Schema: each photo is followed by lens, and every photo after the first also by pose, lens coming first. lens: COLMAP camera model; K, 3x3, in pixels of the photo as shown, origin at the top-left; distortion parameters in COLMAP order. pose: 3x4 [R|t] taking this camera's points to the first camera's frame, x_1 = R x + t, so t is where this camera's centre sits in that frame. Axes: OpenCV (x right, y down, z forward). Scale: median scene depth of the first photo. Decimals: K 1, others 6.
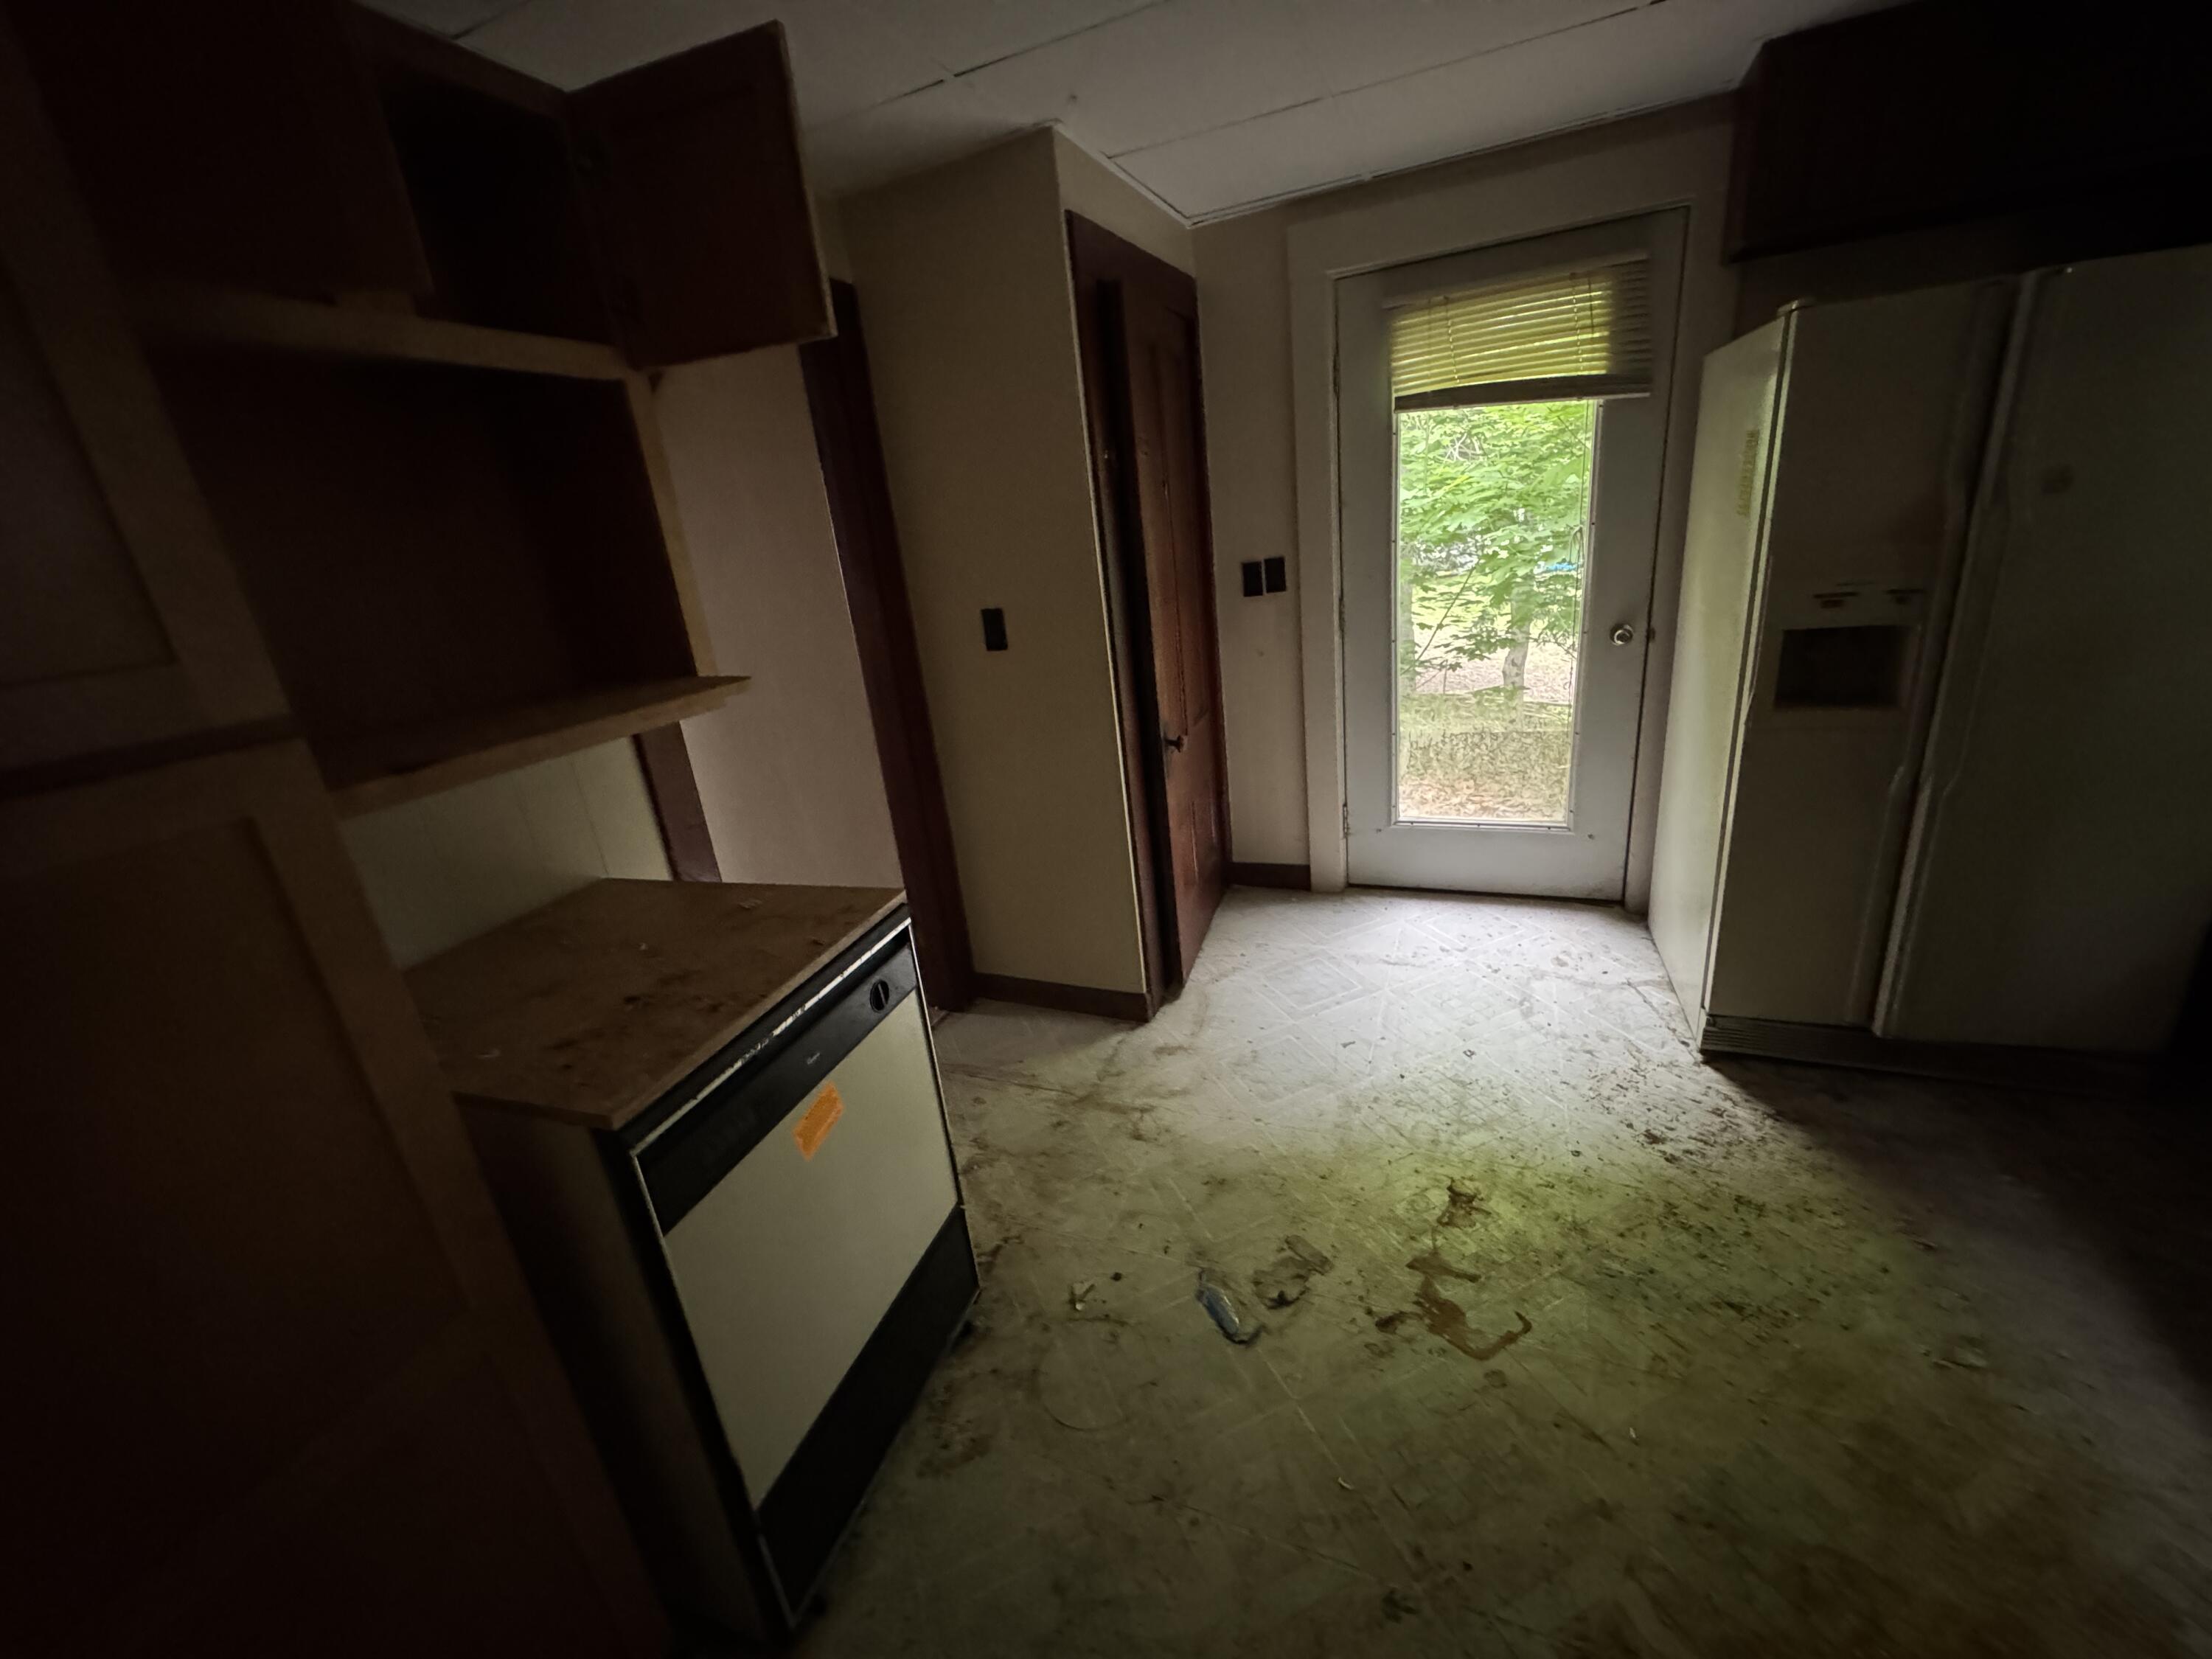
lens RADIAL K [[880.2, 0, 1108.6], [0, 880.2, 825.7], [0, 0, 1]] dist [-0.002134, 0.000733]
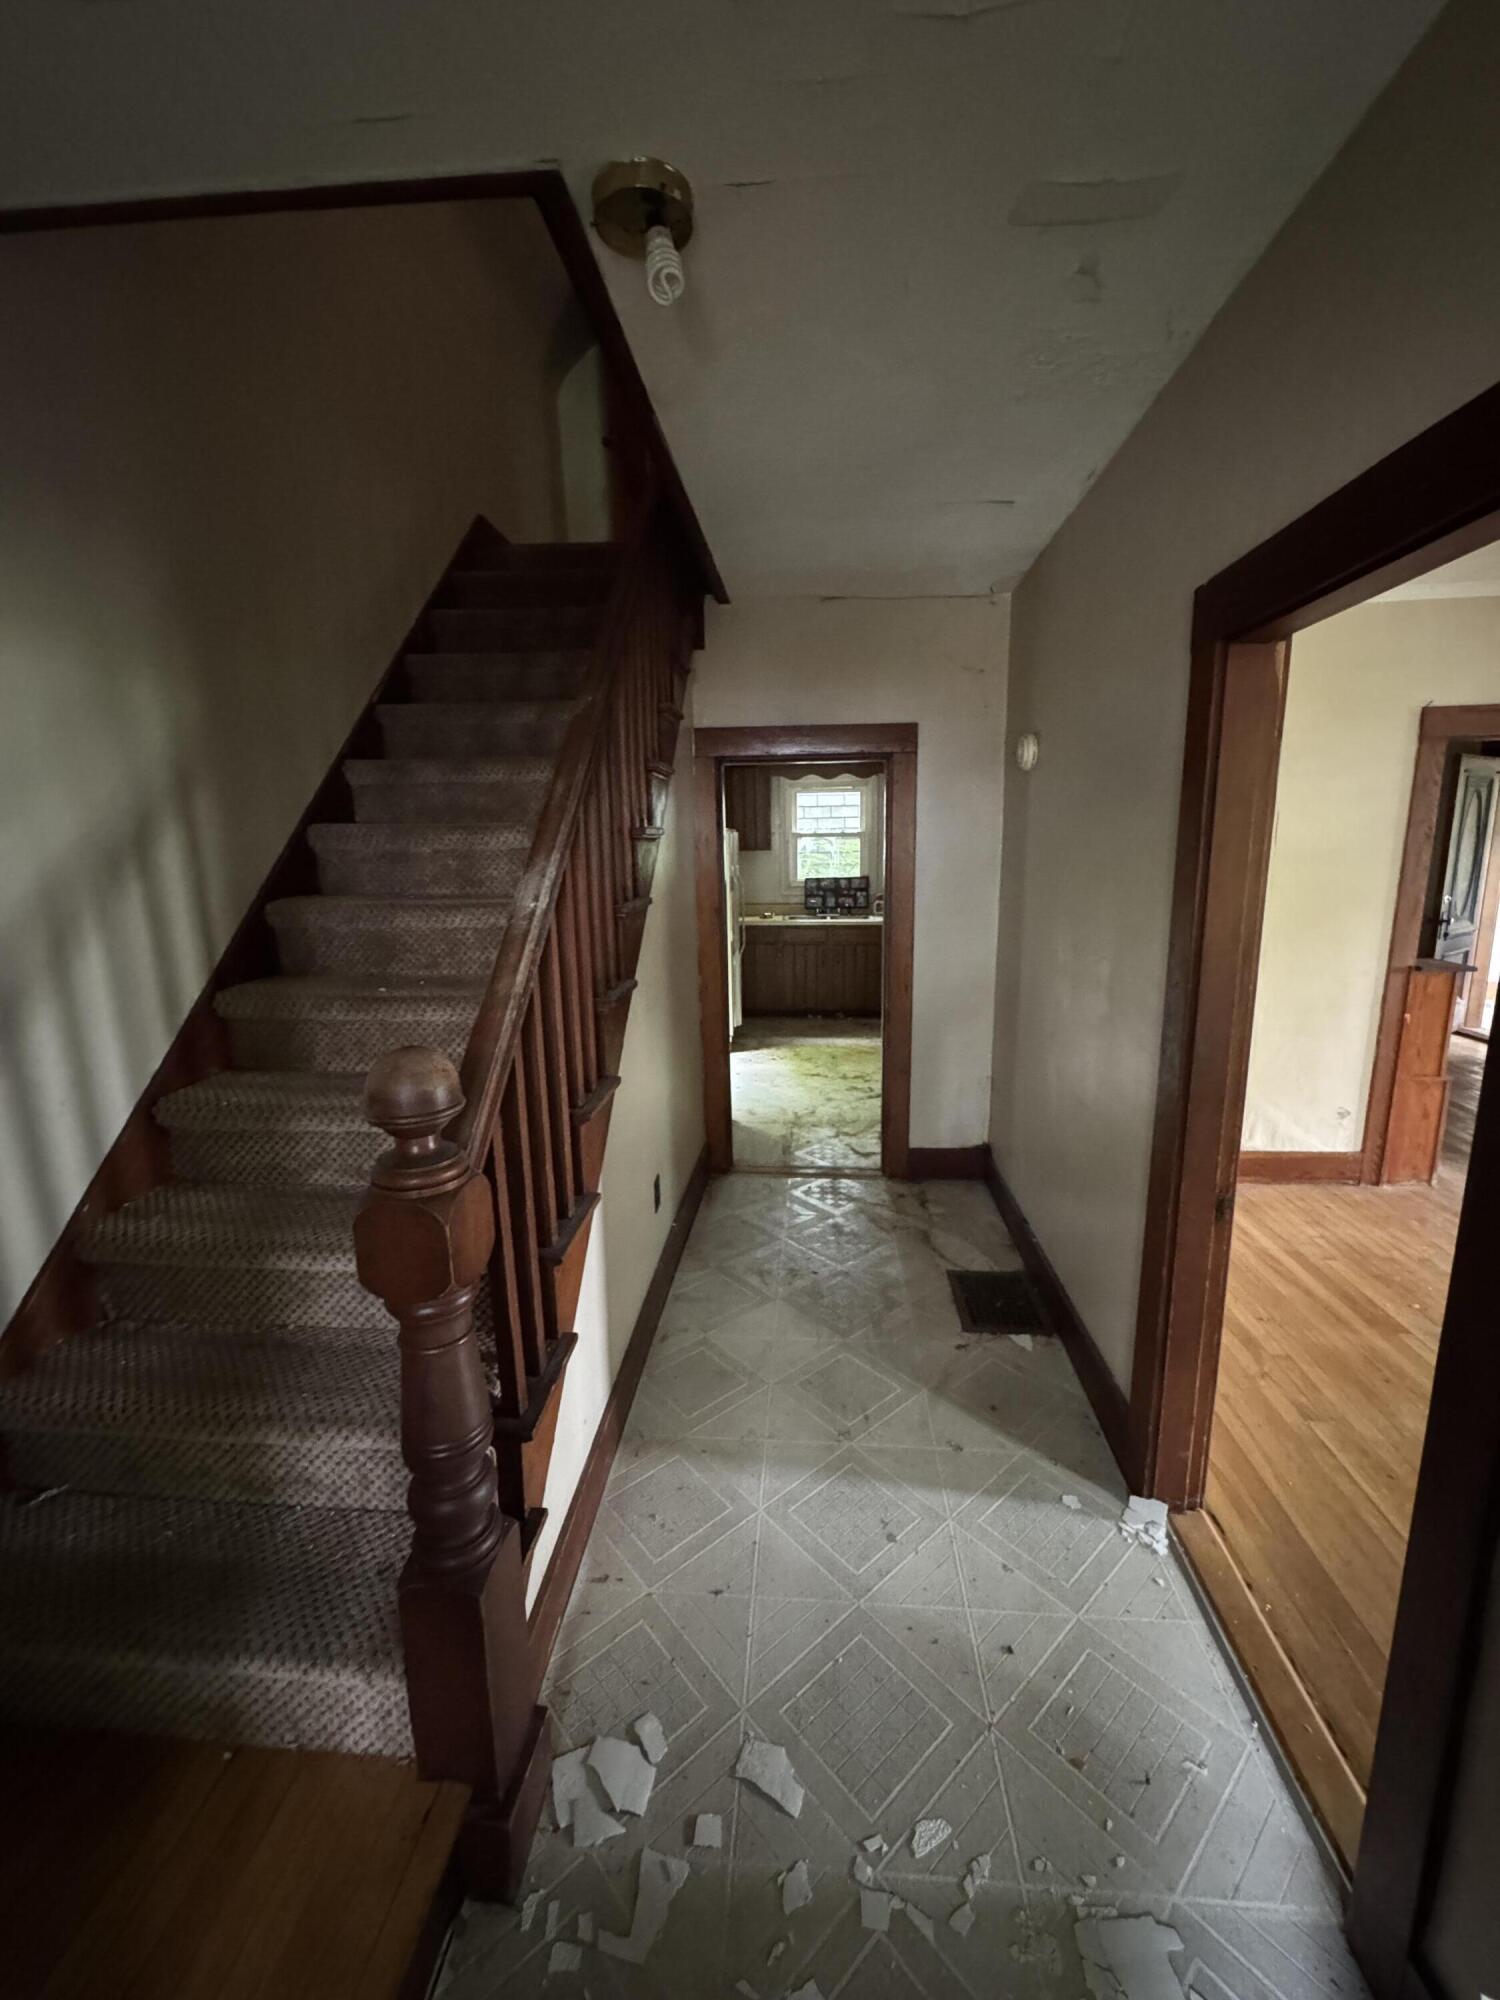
lens RADIAL K [[795.8, 0, 750.5], [0, 795.8, 1002.0], [0, 0, 1]] dist [-0.002134, 0.000733]
pose [[-0.316557, -0.073788, 0.945699, -1.995497], [0.357343, 0.914246, 0.190948, -0.406984], [-0.878691, 0.398385, -0.263043, 1.642728]]
